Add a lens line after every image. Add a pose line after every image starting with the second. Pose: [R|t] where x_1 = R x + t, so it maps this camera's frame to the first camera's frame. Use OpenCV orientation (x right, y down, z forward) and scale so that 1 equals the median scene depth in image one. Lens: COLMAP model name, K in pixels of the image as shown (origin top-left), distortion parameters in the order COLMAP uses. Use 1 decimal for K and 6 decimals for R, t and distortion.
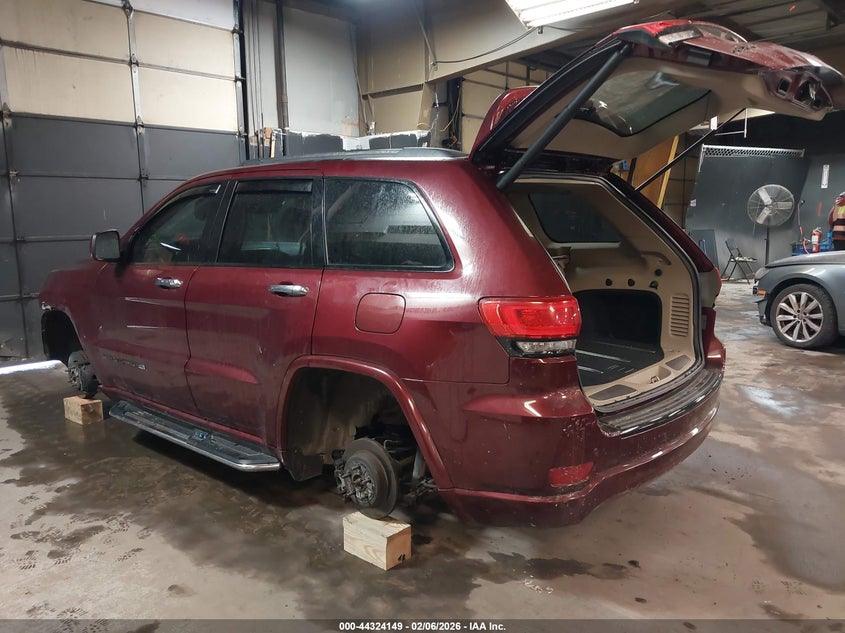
lens RADIAL K [[682.0, 0, 422.5], [0, 682.0, 316.5], [0, 0, 1]] dist [0.002032, 0.000999]
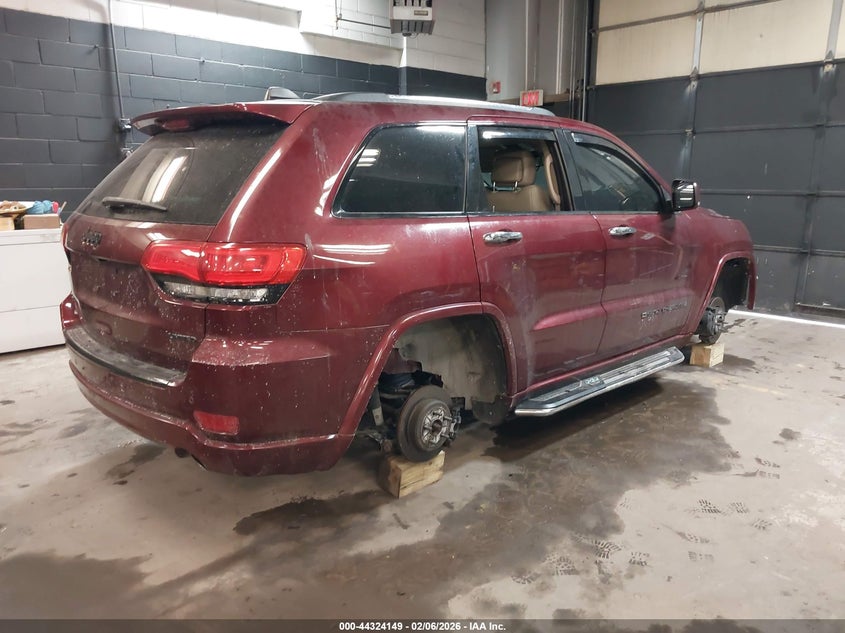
lens RADIAL K [[640.1, 0, 422.5], [0, 640.1, 316.5], [0, 0, 1]] dist [0.002027, 0.001800]
pose [[-0.064641, 0.221790, -0.972950, 1.079668], [-0.145391, 0.962492, 0.229065, -0.186346], [0.987260, 0.156265, -0.029971, 1.283522]]
